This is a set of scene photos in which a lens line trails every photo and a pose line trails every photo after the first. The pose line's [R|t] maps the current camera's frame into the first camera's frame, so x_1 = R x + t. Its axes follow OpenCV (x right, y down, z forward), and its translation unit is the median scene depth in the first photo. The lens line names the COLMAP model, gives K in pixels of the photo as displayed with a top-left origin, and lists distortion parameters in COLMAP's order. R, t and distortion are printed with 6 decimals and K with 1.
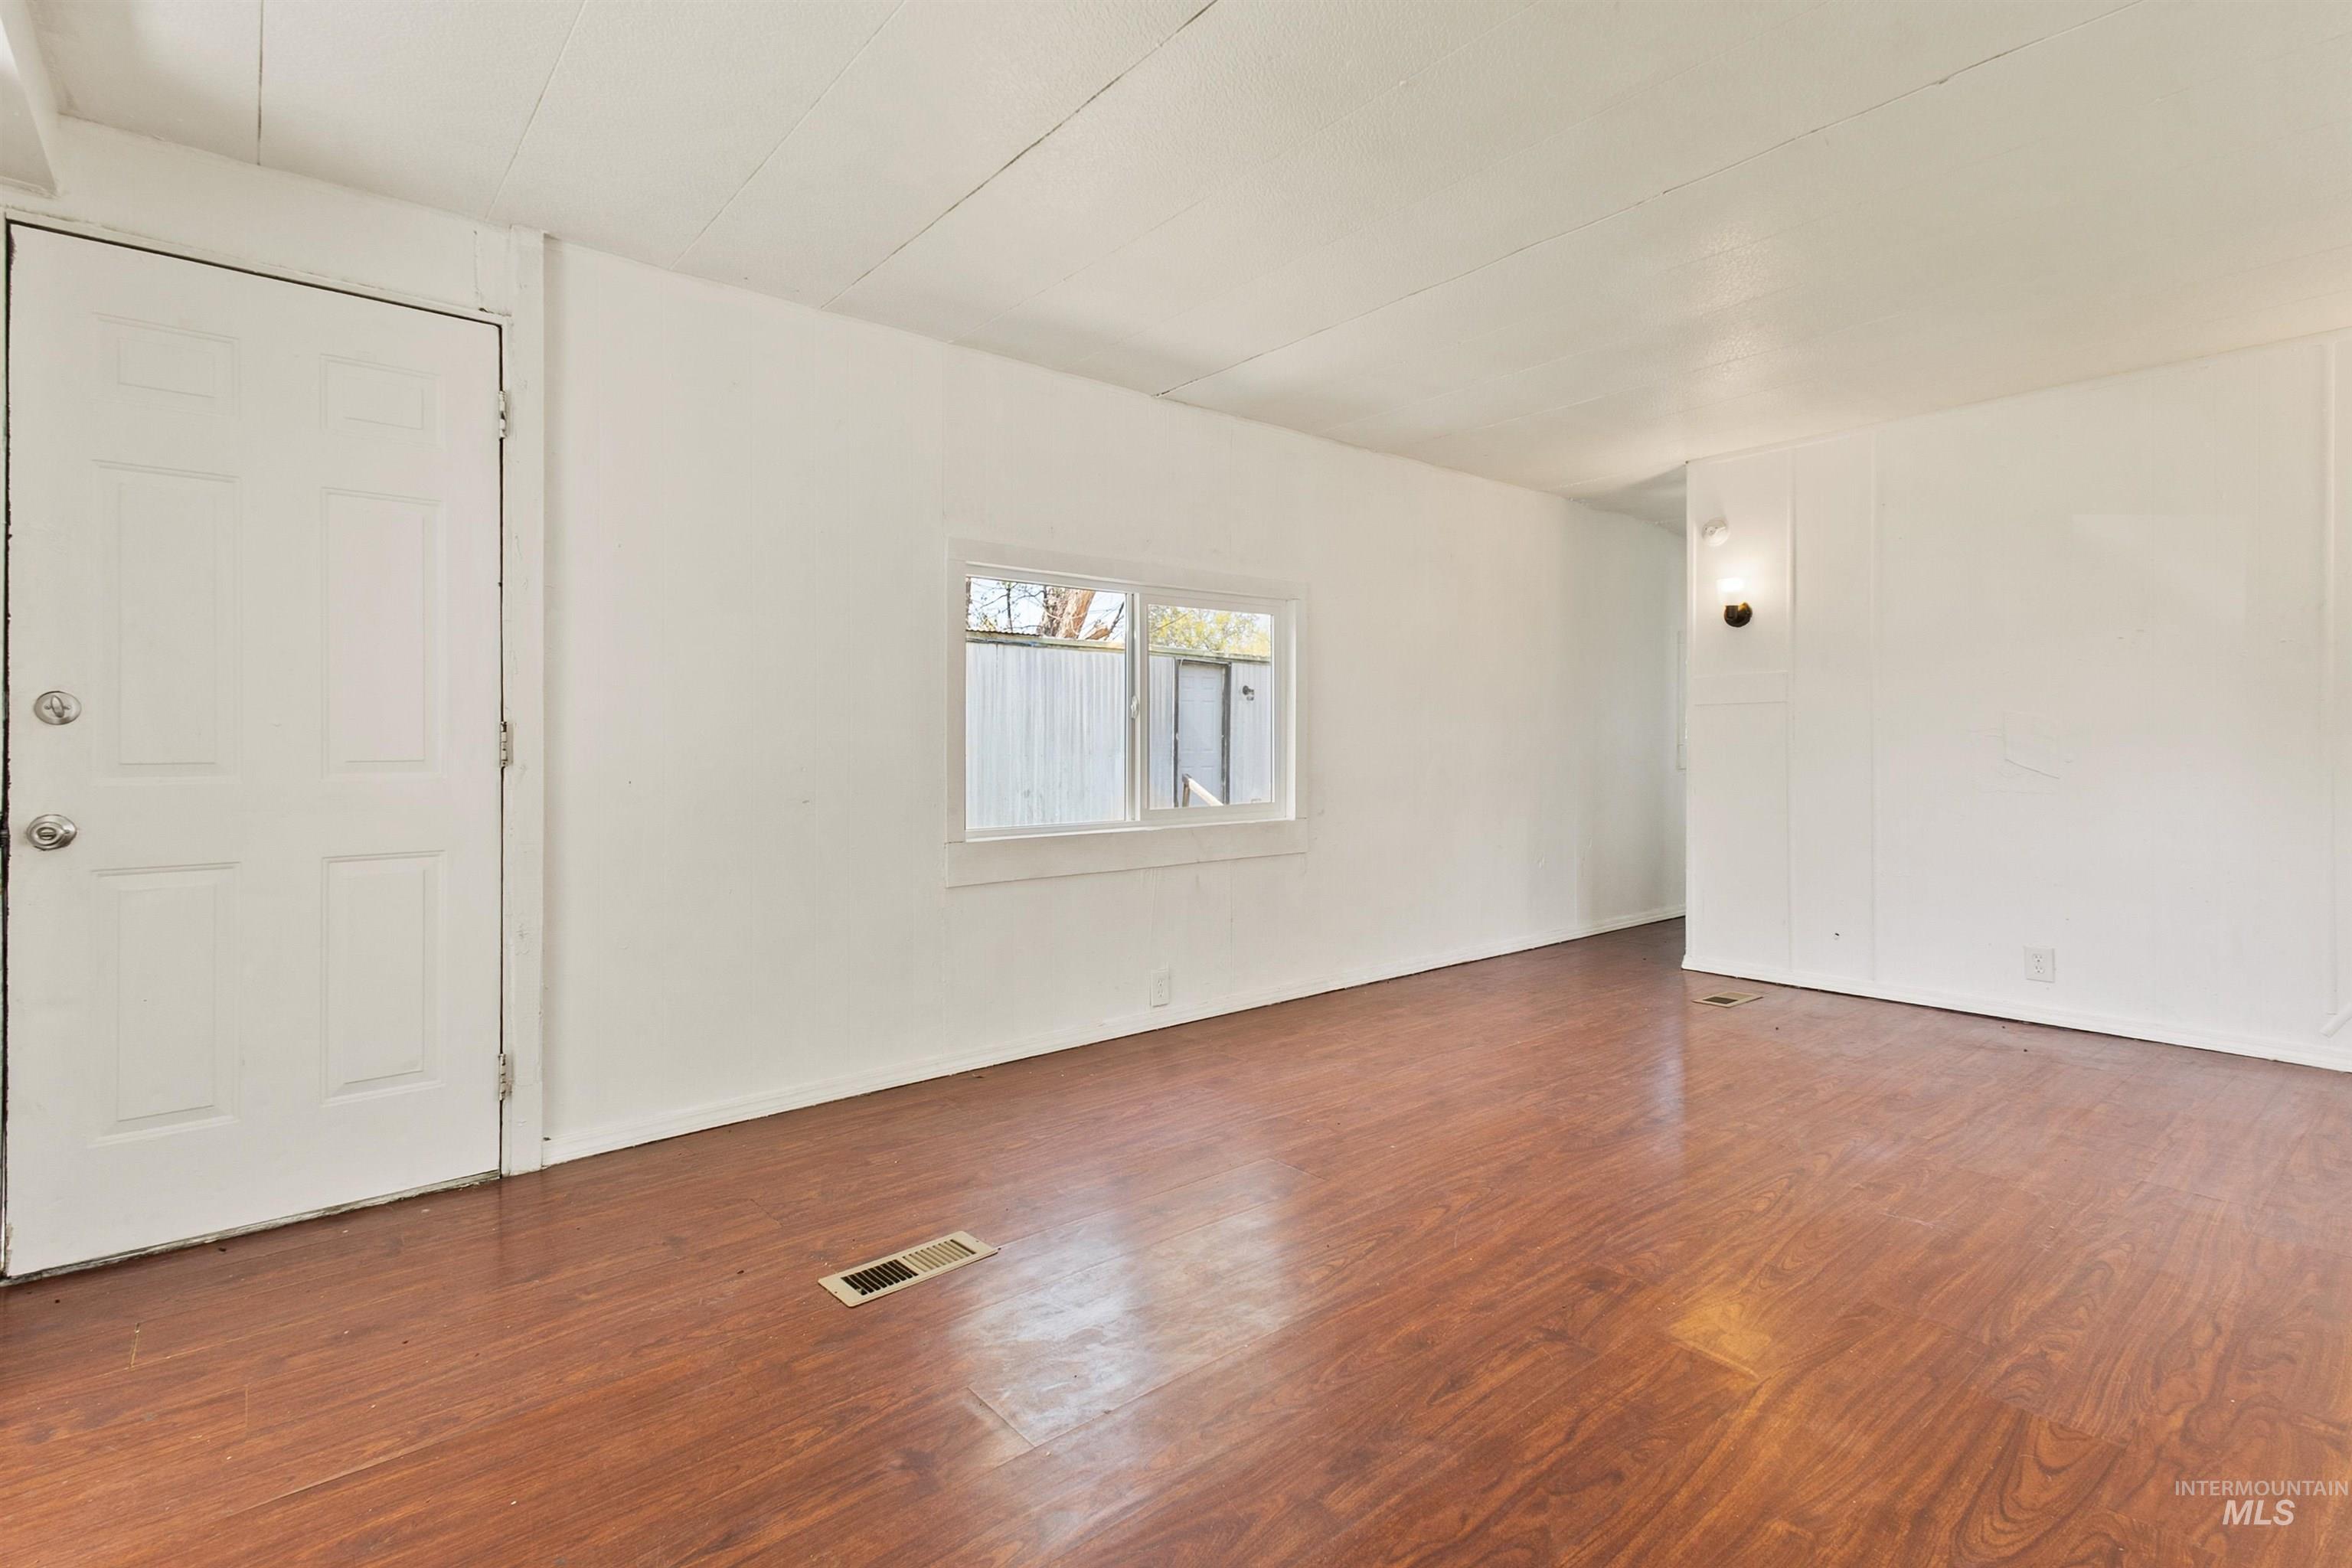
lens RADIAL K [[1101.1, 0, 1183.1], [0, 1101.1, 738.2], [0, 0, 1]] dist [0.023336, -0.004658]
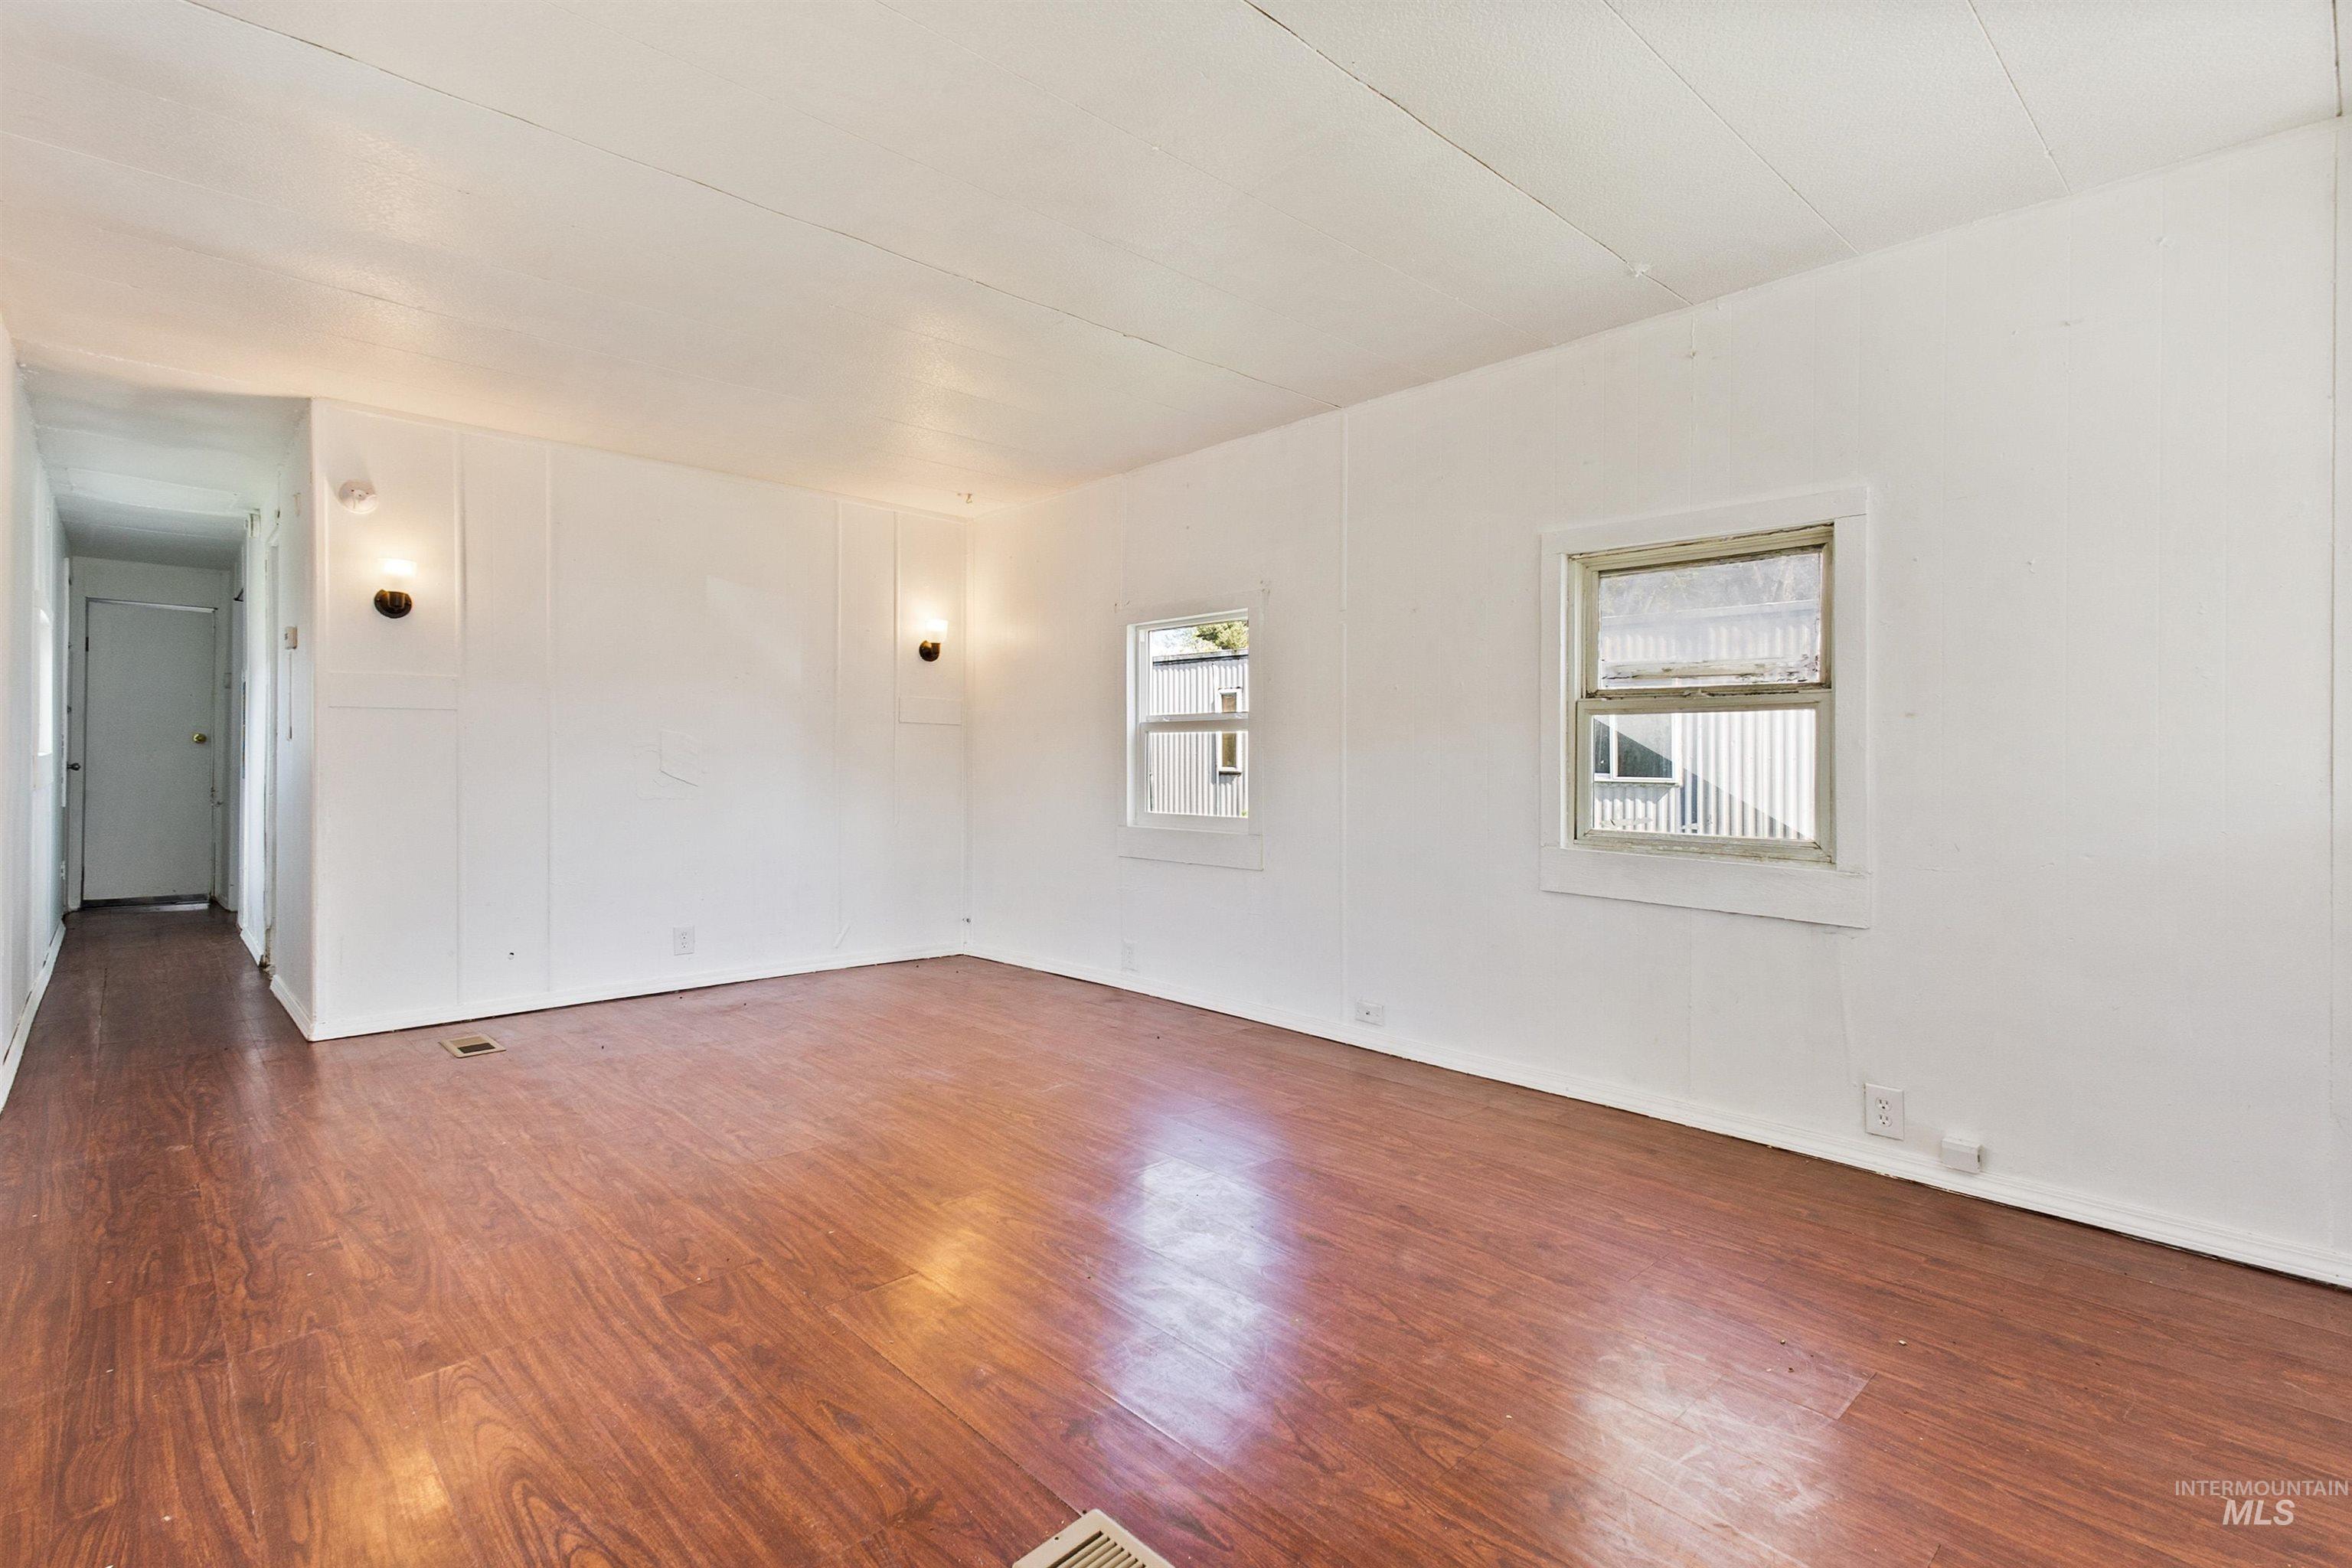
lens RADIAL K [[1101.1, 0, 1167.3], [0, 1101.1, 772.3], [0, 0, 1]] dist [0.023336, -0.004658]
pose [[-0.050373, -0.006337, 0.998710, -0.602340], [-0.010030, 0.999933, 0.005839, 0.010433], [-0.998680, -0.009723, -0.050433, 0.716256]]
